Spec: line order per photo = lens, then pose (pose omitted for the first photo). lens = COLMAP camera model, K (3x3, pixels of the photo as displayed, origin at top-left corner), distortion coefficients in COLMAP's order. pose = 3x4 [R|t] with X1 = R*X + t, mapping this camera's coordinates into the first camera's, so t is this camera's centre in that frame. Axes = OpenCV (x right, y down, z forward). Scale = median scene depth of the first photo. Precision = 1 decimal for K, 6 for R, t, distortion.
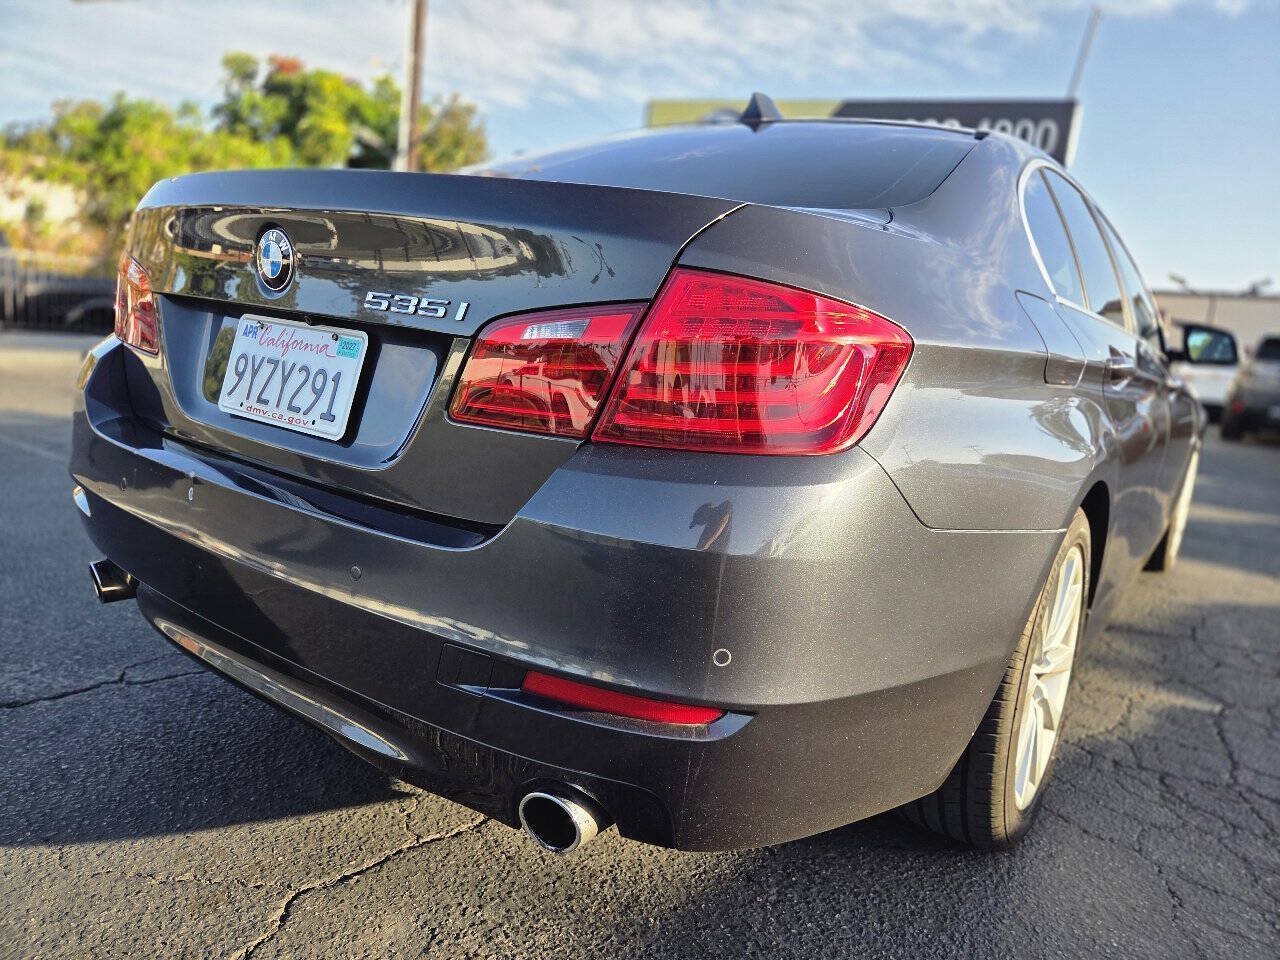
lens RADIAL K [[877.2, 0, 646.0], [0, 877.2, 478.8], [0, 0, 1]] dist [0.070151, -0.057037]
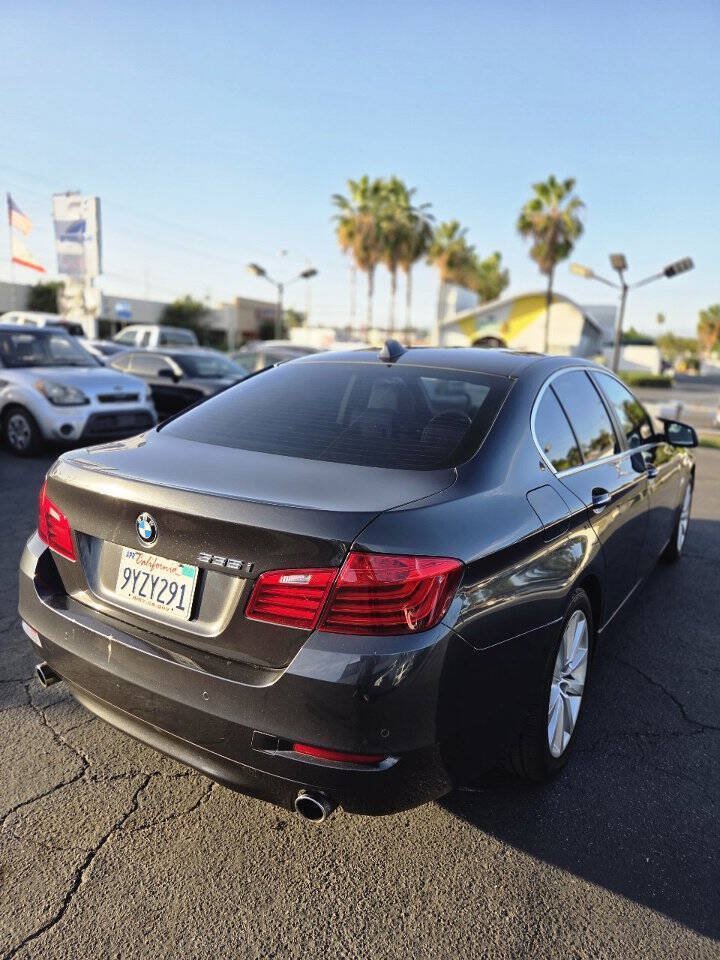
lens RADIAL K [[657.9, 0, 357.2], [0, 657.9, 470.8], [0, 0, 1]] dist [0.070151, -0.057037]
pose [[0.996690, -0.076145, 0.028493, 0.016114], [0.075756, 0.997021, 0.014506, -0.352188], [-0.029512, -0.012300, 0.999489, -0.471672]]
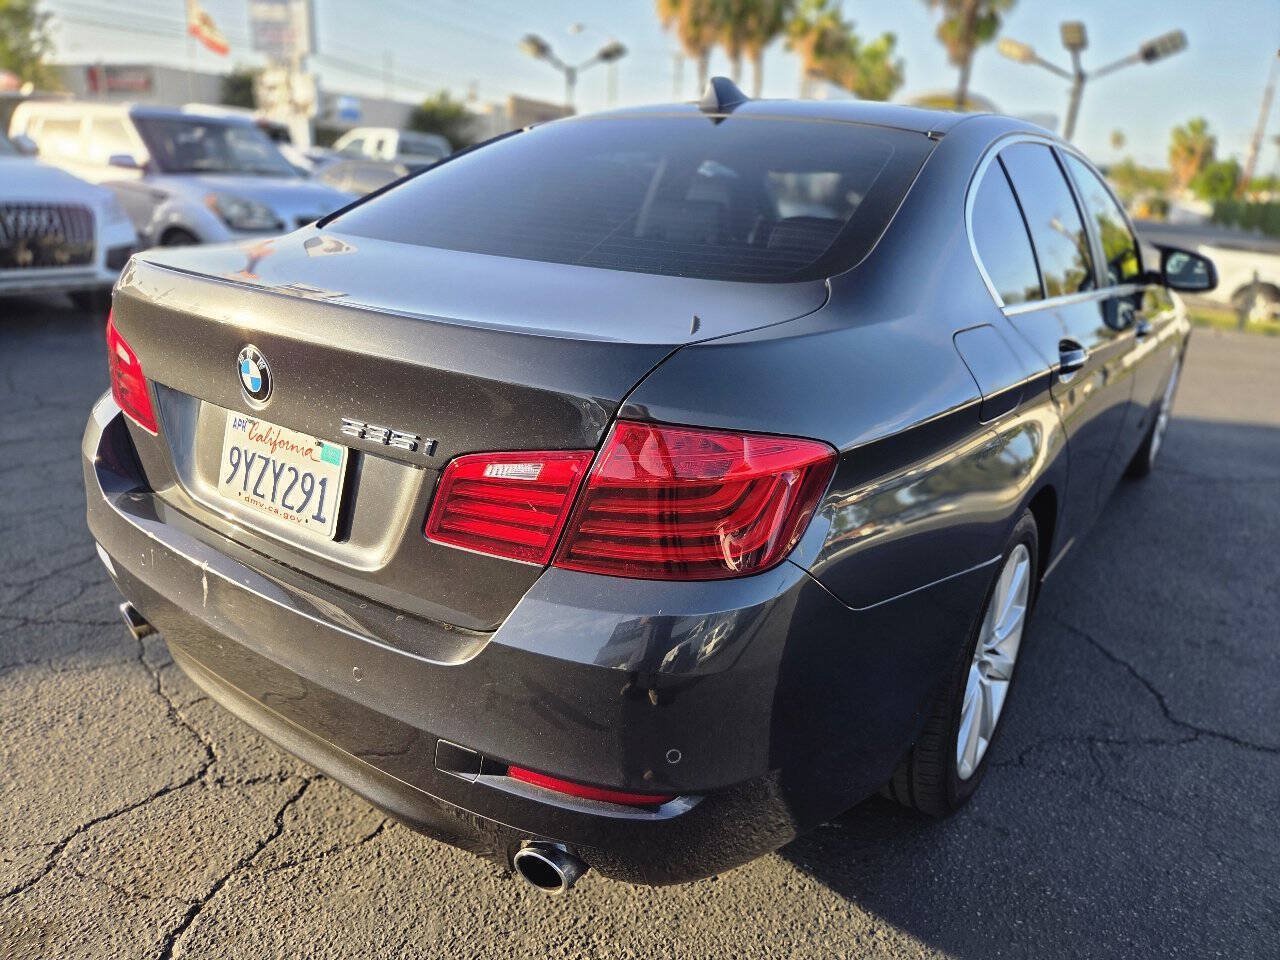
lens RADIAL K [[877.2, 0, 644.6], [0, 877.2, 477.9], [0, 0, 1]] dist [0.070151, -0.057037]
pose [[0.998600, -0.050916, -0.014345, 0.062871], [0.052510, 0.986916, 0.152446, -0.256188], [0.006395, -0.152986, 0.988208, -0.079423]]
